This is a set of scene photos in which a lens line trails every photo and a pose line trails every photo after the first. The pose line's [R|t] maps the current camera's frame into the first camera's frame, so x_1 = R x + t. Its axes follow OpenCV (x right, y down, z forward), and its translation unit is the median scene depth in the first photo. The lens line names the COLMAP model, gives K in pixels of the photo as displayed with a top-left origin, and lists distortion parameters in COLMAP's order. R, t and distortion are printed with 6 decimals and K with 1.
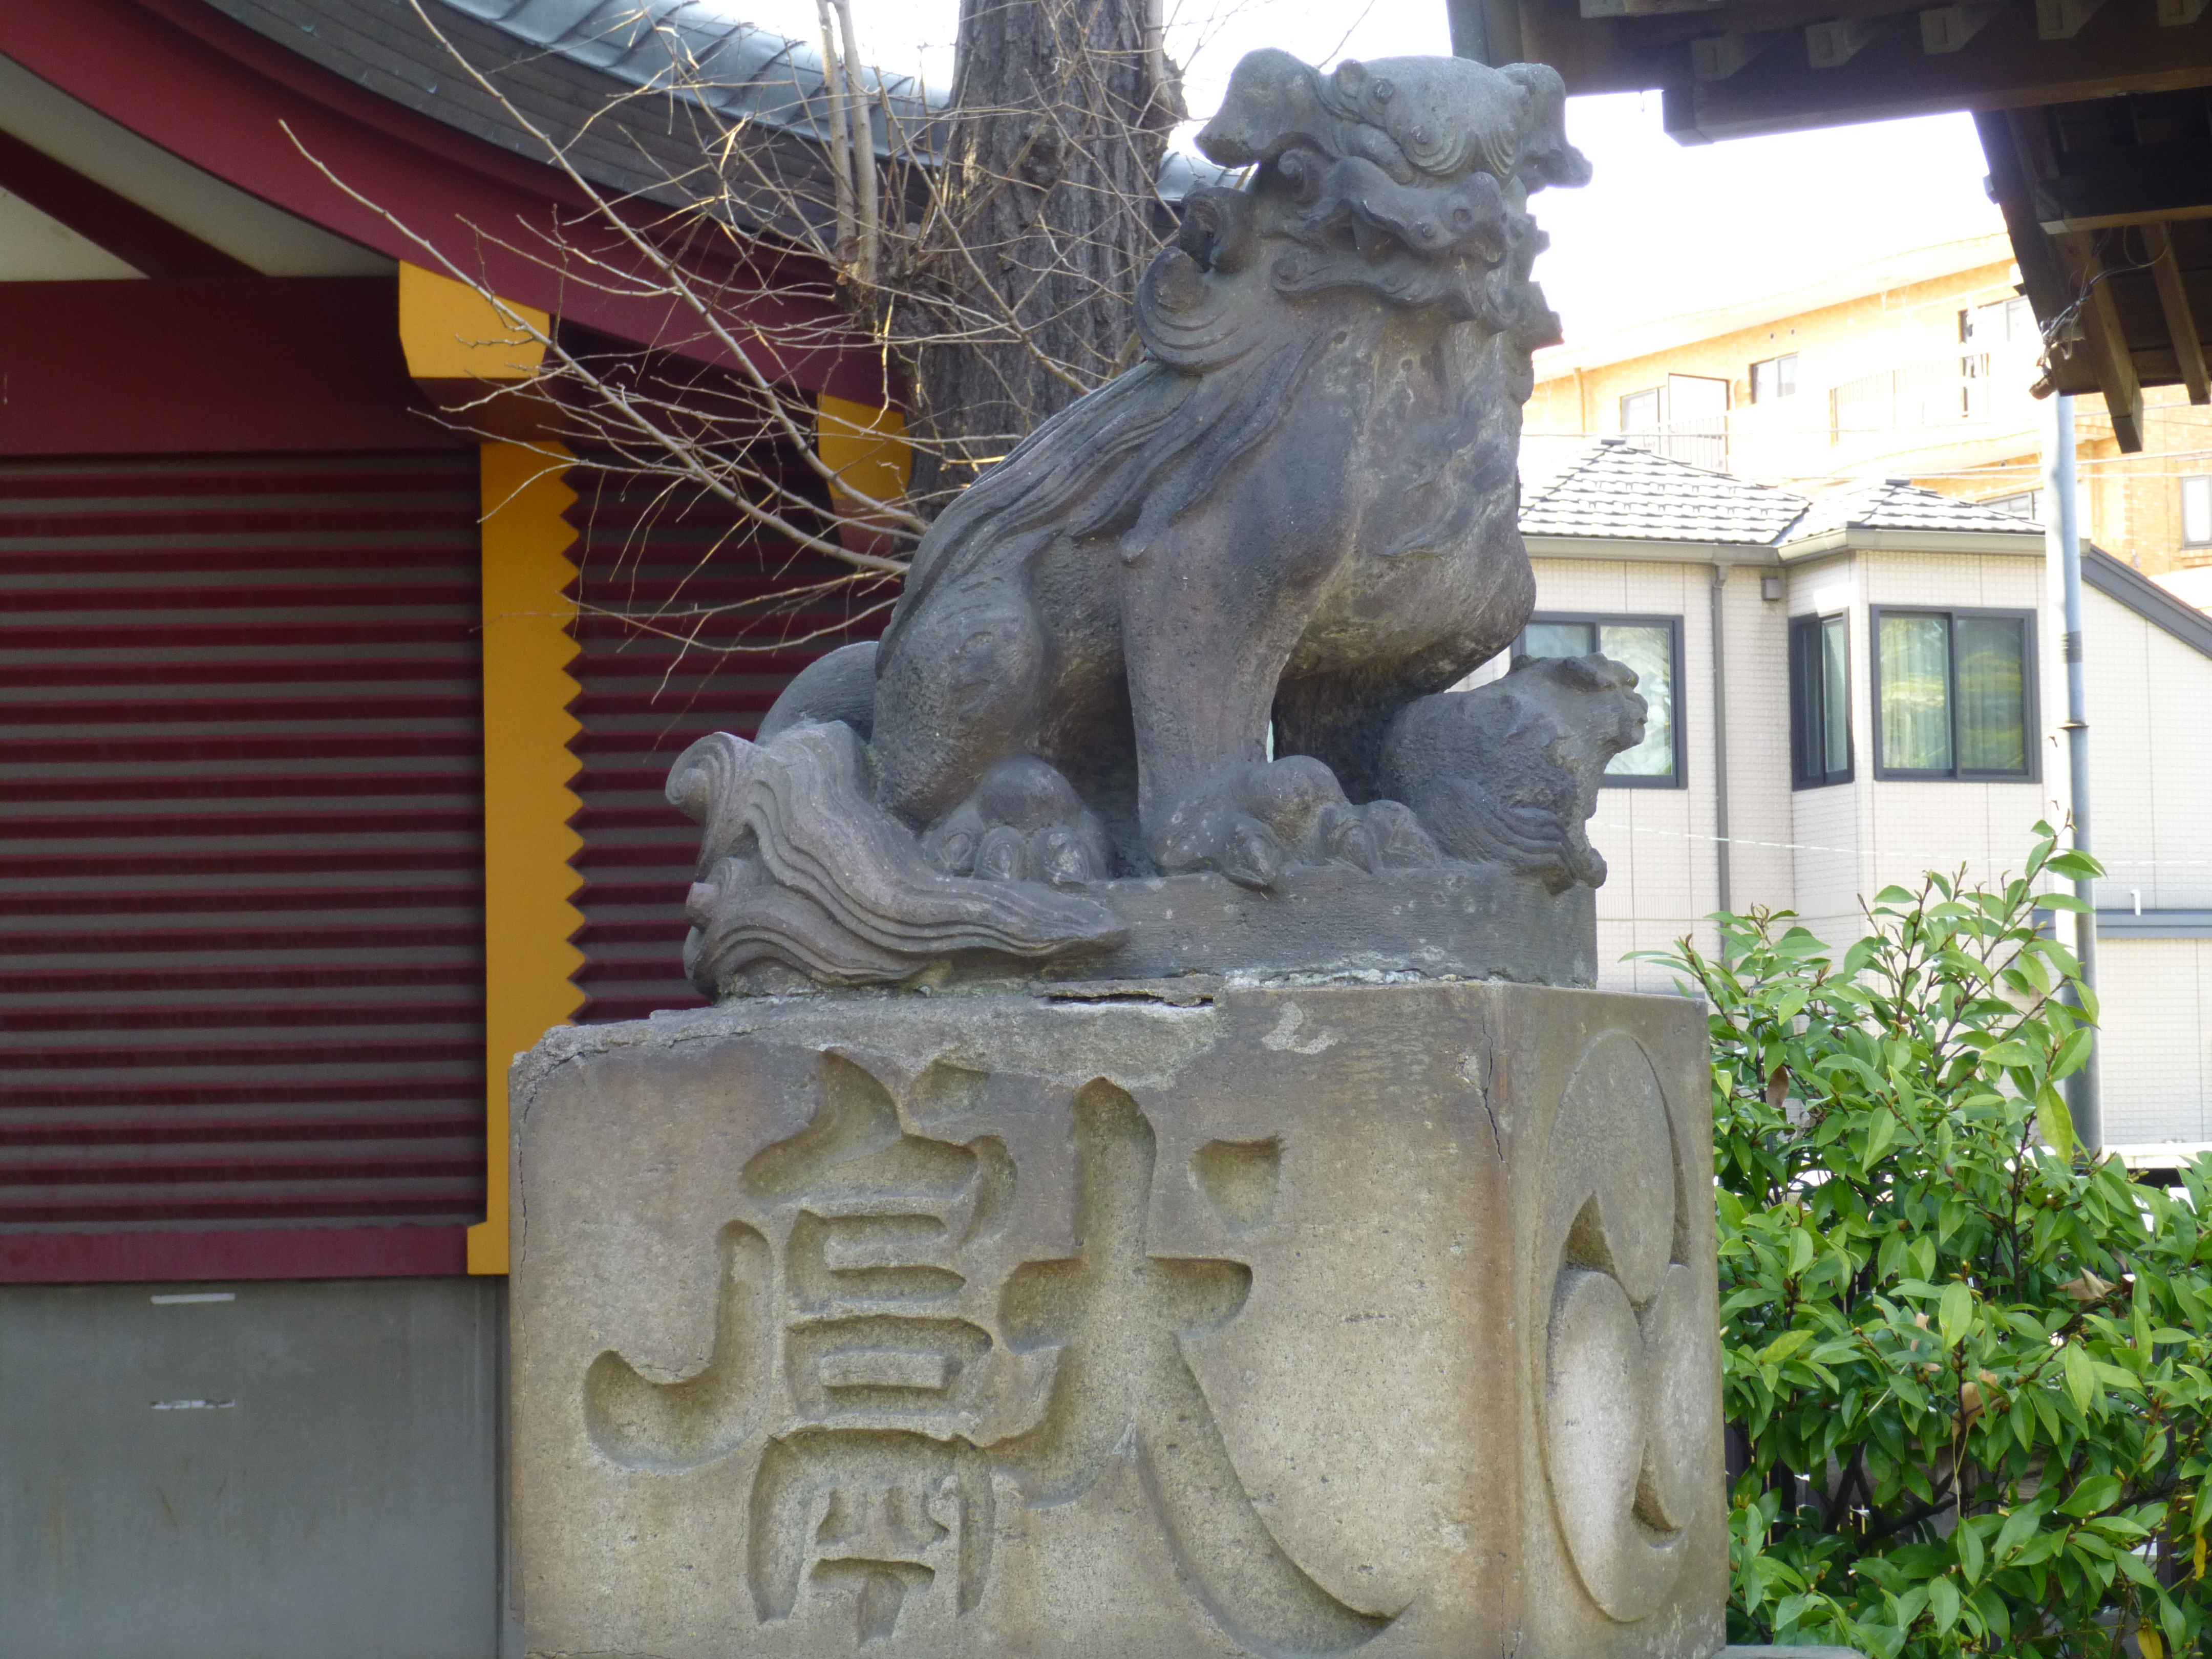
lens RADIAL K [[4121.0, 0, 1107.1], [0, 4121.0, 767.1], [0, 0, 1]] dist [0.244336, -2.107975]
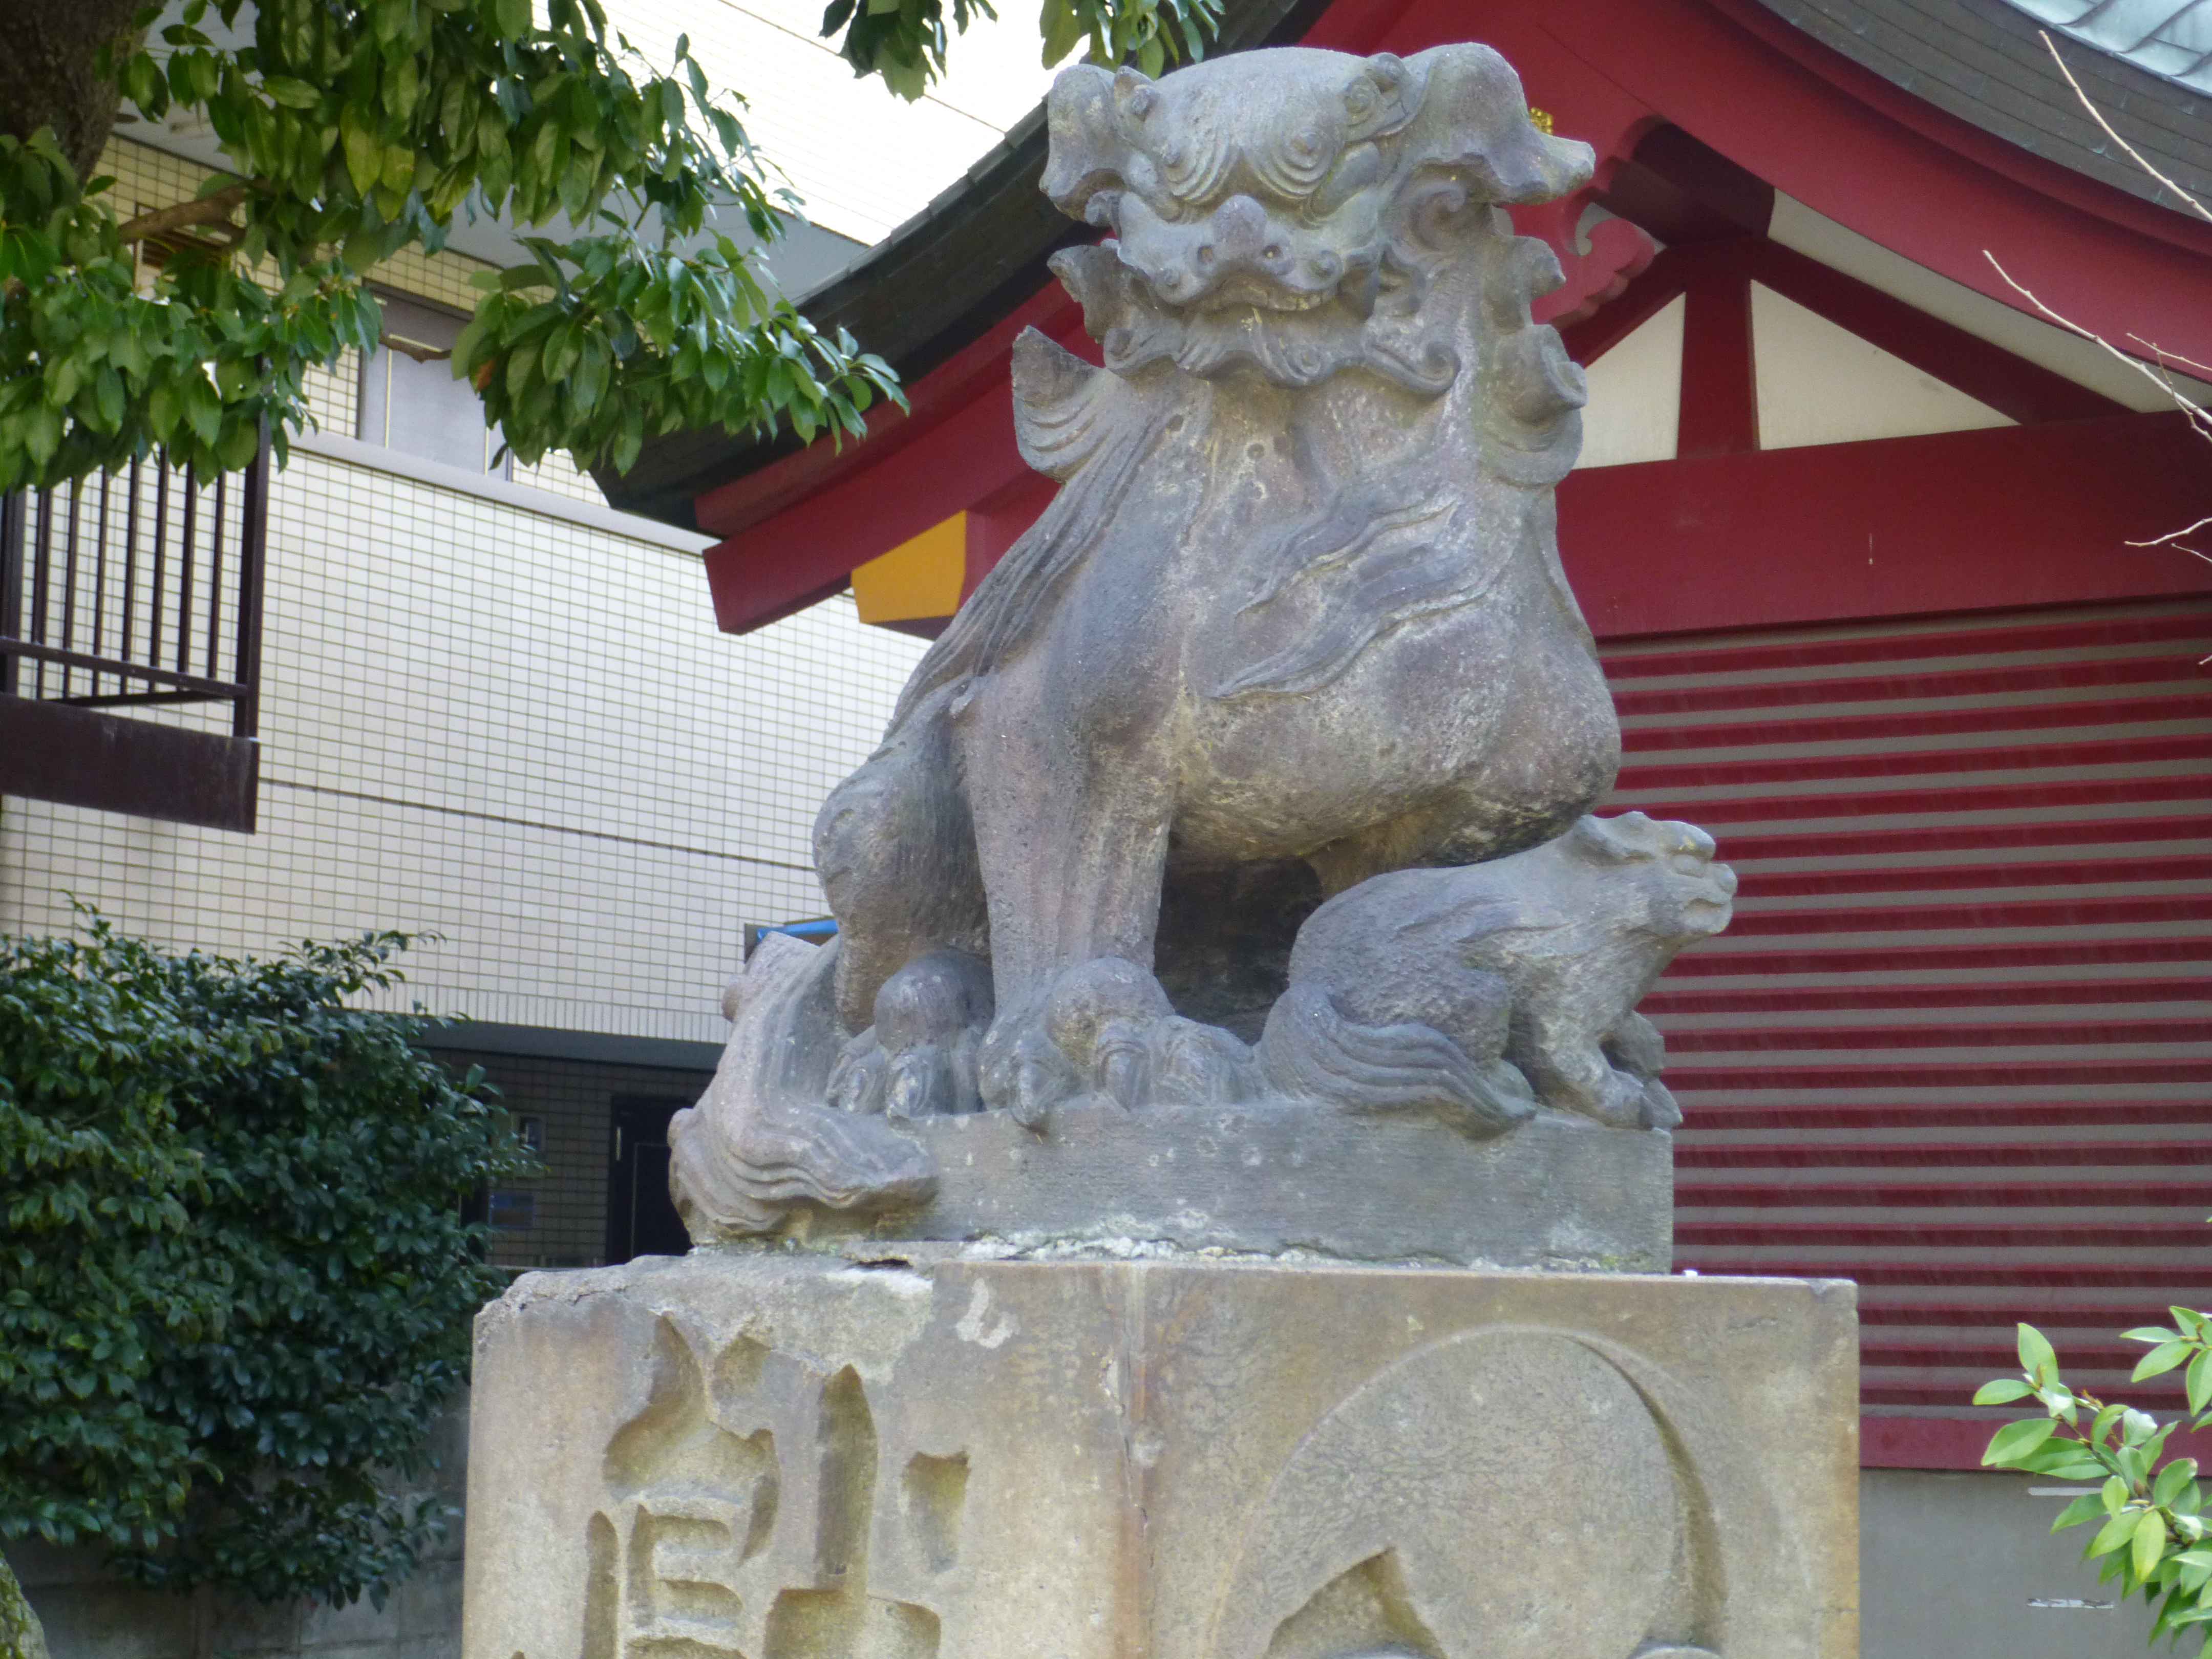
lens RADIAL K [[4121.0, 0, 1107.1], [0, 4121.0, 767.1], [0, 0, 1]] dist [0.244336, -2.107975]
pose [[0.844072, -0.033326, -0.535194, 0.463933], [0.013326, 0.999062, -0.041193, -0.006744], [0.536065, 0.027638, 0.843724, 0.336470]]
